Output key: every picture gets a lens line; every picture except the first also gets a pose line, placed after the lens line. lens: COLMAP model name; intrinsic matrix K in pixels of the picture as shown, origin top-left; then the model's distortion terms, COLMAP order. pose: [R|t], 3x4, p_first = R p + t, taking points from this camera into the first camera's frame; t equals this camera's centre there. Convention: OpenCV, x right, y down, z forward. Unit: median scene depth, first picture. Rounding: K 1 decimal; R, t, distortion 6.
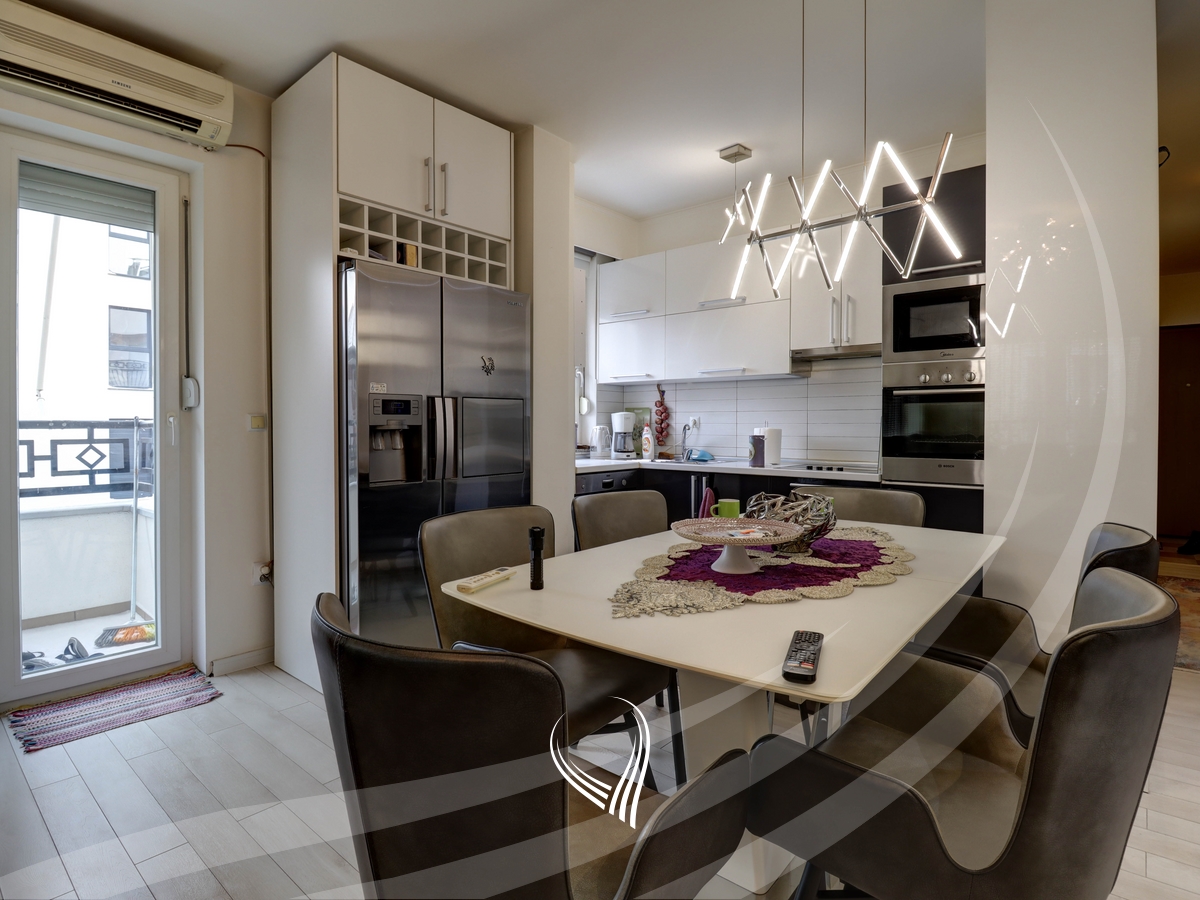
lens RADIAL K [[644.6, 0, 599.8], [0, 644.6, 443.2], [0, 0, 1]] dist [0.002363, -0.000502]
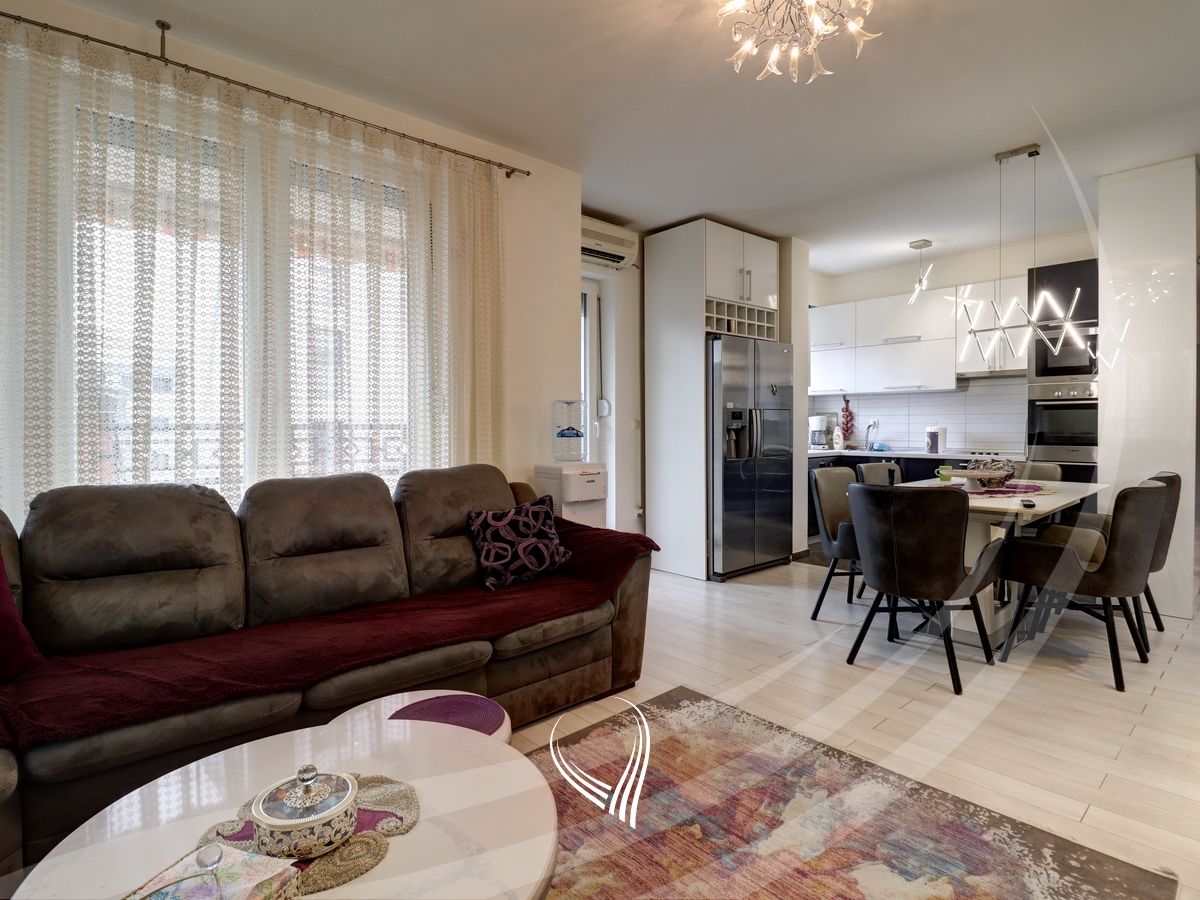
lens RADIAL K [[639.1, 0, 600.0], [0, 639.1, 450.0], [0, 0, 1]] dist [-0.006867, -0.002499]
pose [[0.991007, -0.000320, -0.133807, -0.369721], [0.001576, 0.999956, 0.009283, 0.017134], [0.133798, -0.009411, 0.990964, -0.640872]]
